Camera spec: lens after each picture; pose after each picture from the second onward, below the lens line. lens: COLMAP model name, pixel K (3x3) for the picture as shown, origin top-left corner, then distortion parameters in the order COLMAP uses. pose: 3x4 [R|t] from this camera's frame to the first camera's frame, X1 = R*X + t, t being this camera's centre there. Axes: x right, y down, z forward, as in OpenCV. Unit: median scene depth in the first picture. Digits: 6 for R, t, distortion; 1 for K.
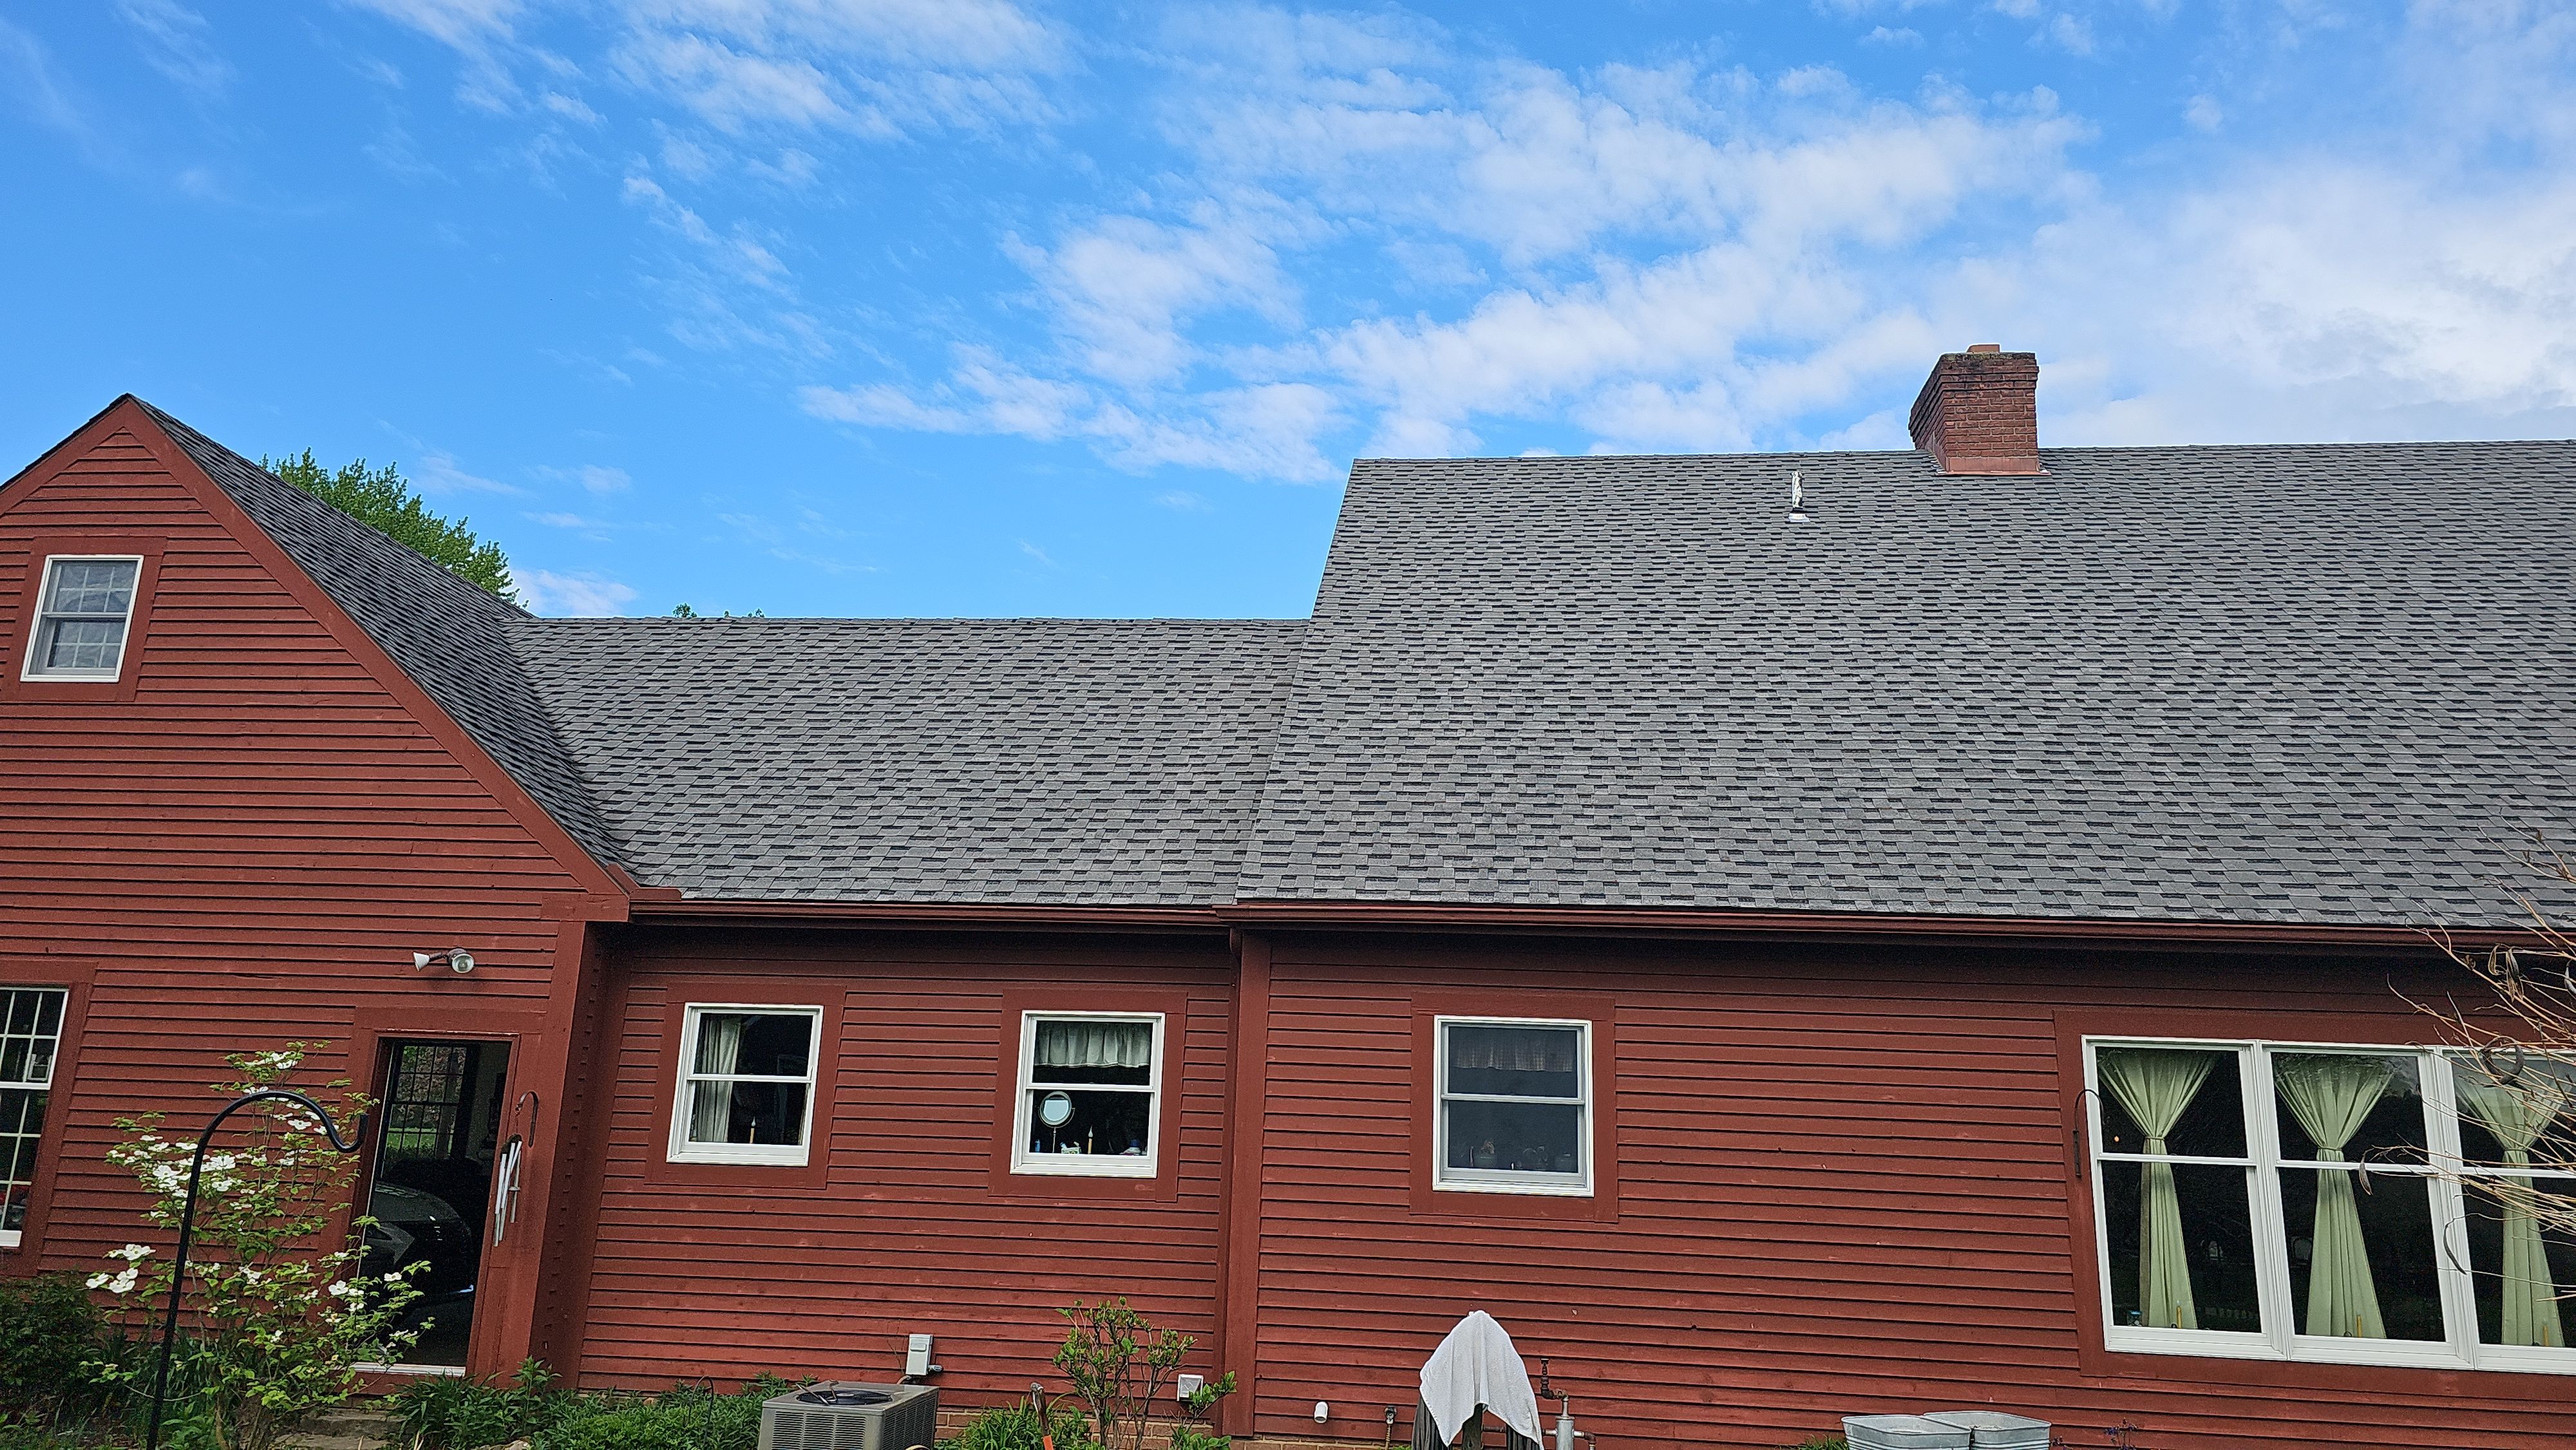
lens RADIAL K [[1748.4, 0, 1288.0], [0, 1748.4, 725.0], [0, 0, 1]] dist [0.084007, -0.077717]
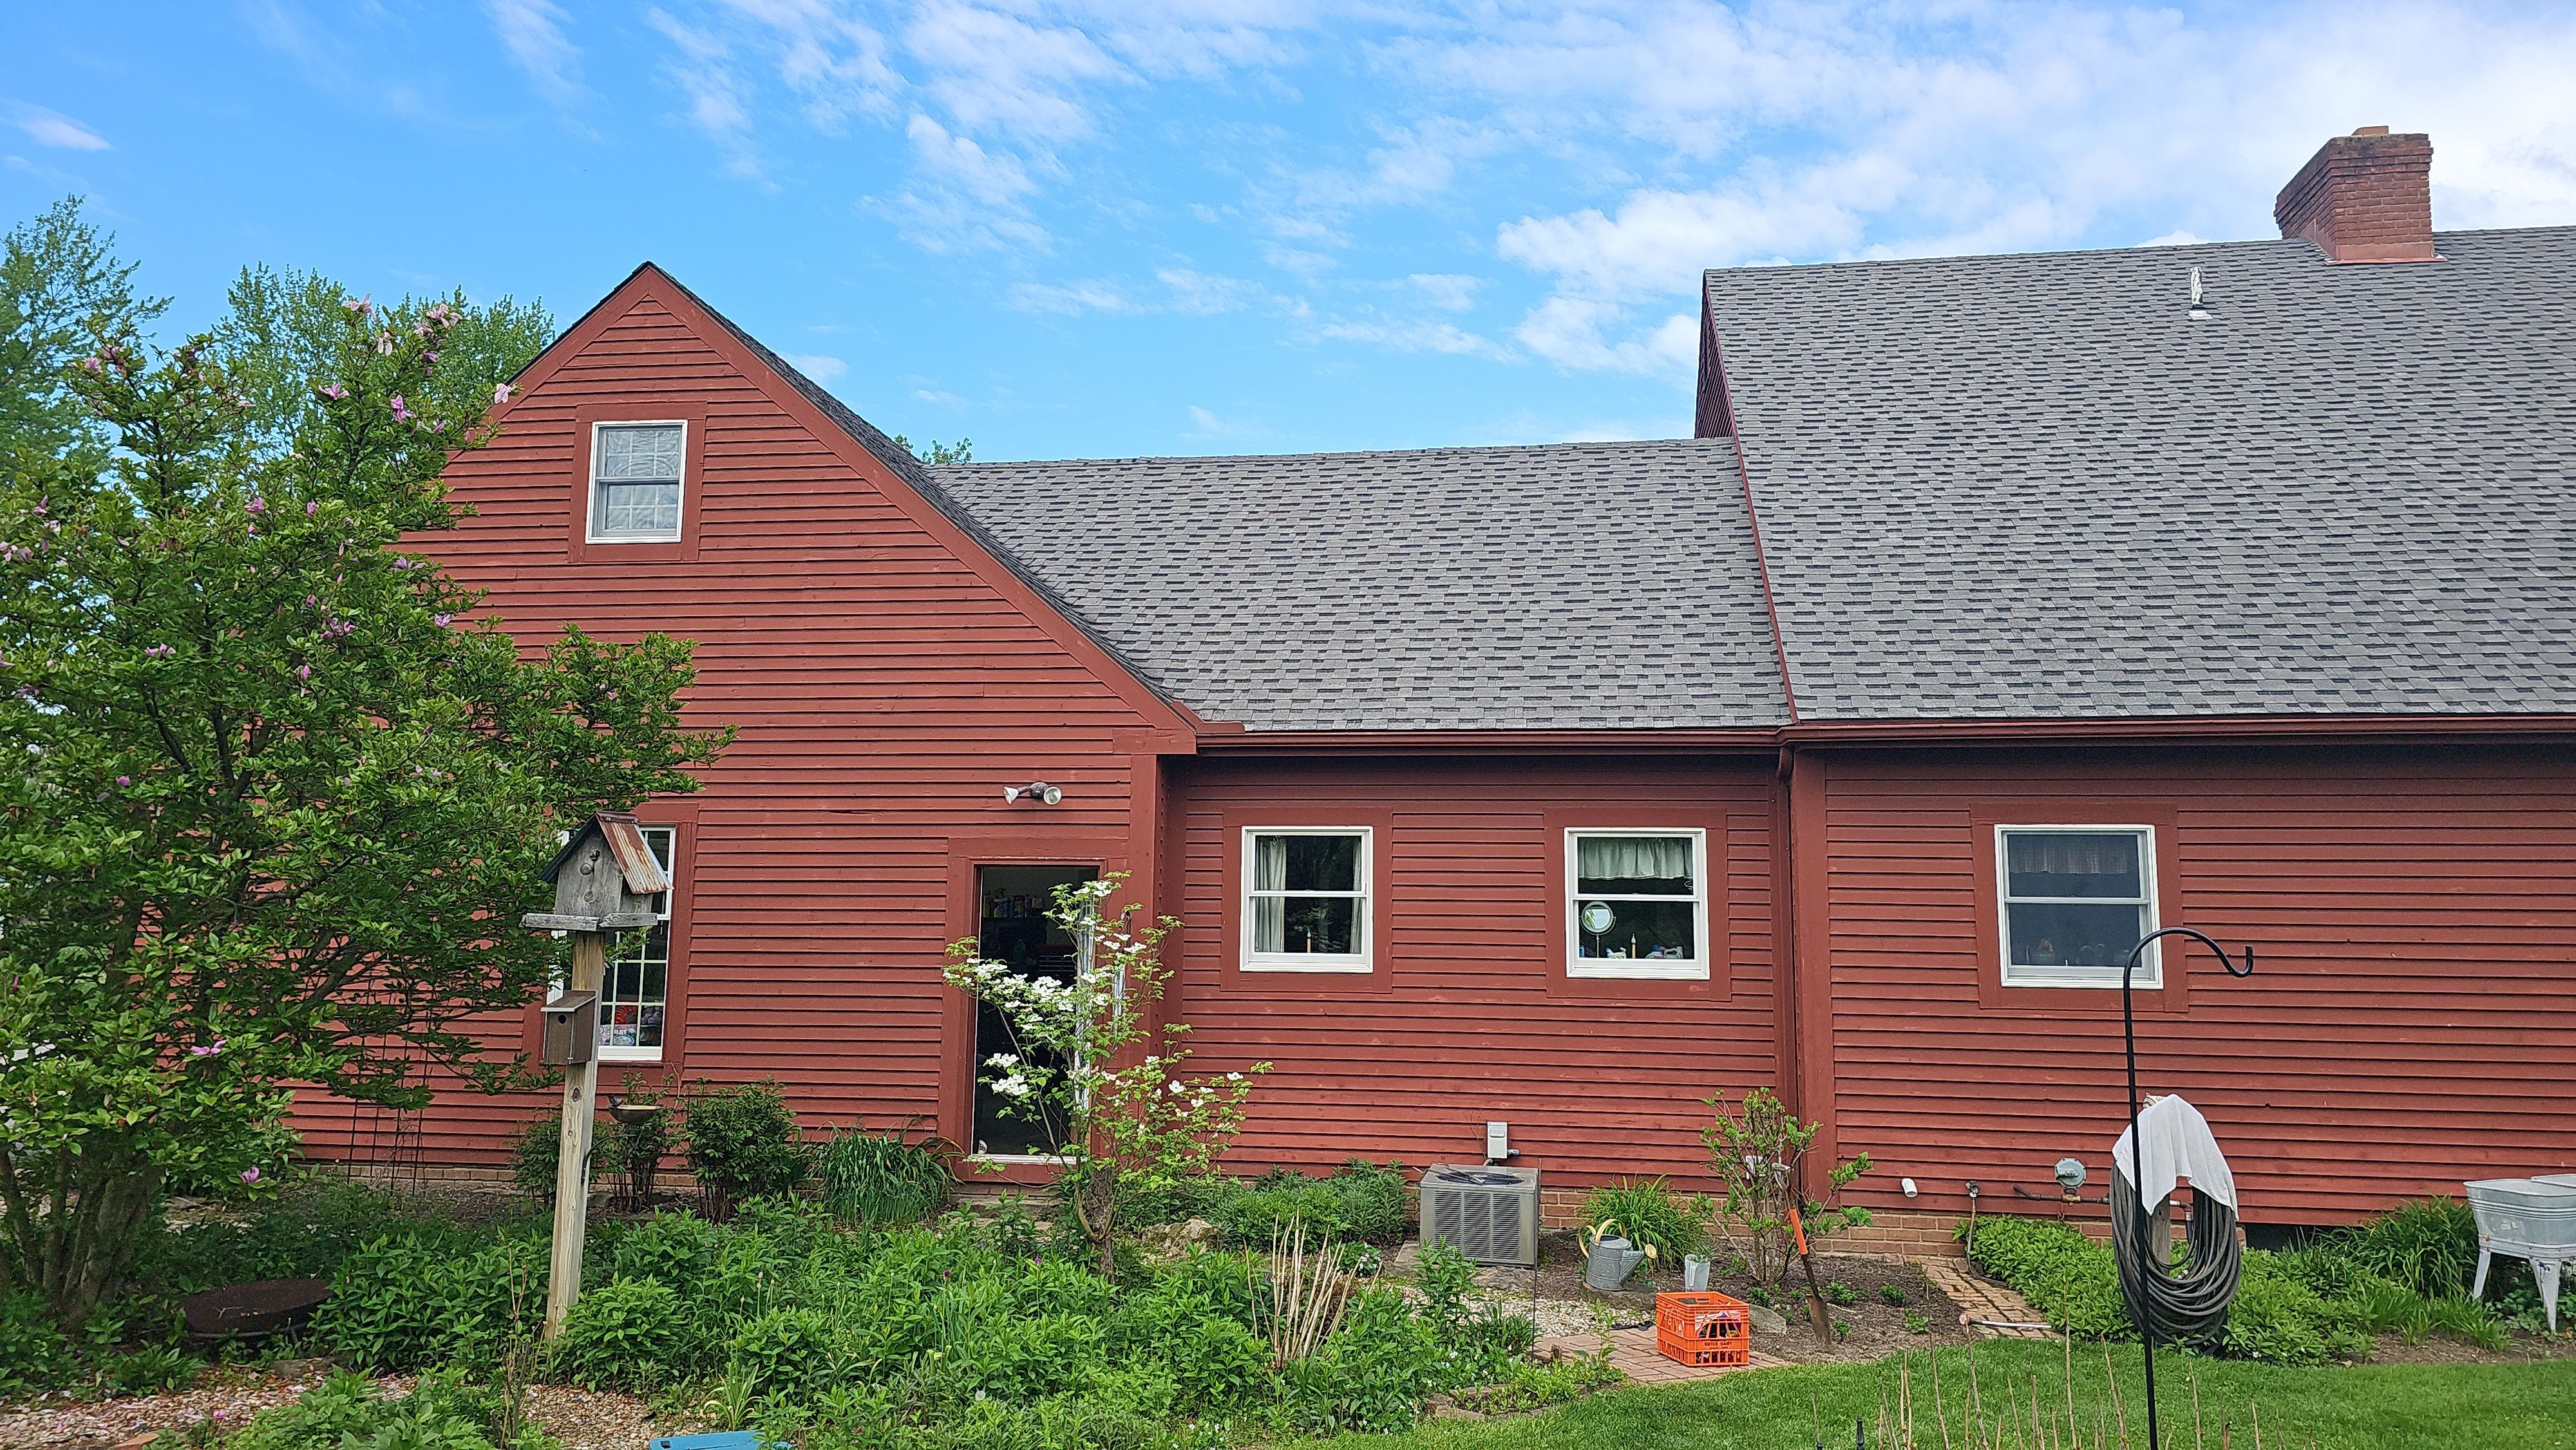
lens RADIAL K [[1748.4, 0, 1288.0], [0, 1748.4, 725.0], [0, 0, 1]] dist [0.084007, -0.077717]
pose [[0.999134, -0.028713, -0.030104, -0.283558], [0.031860, 0.993431, 0.109910, -0.021084], [0.026750, -0.110774, 0.993486, -0.050504]]
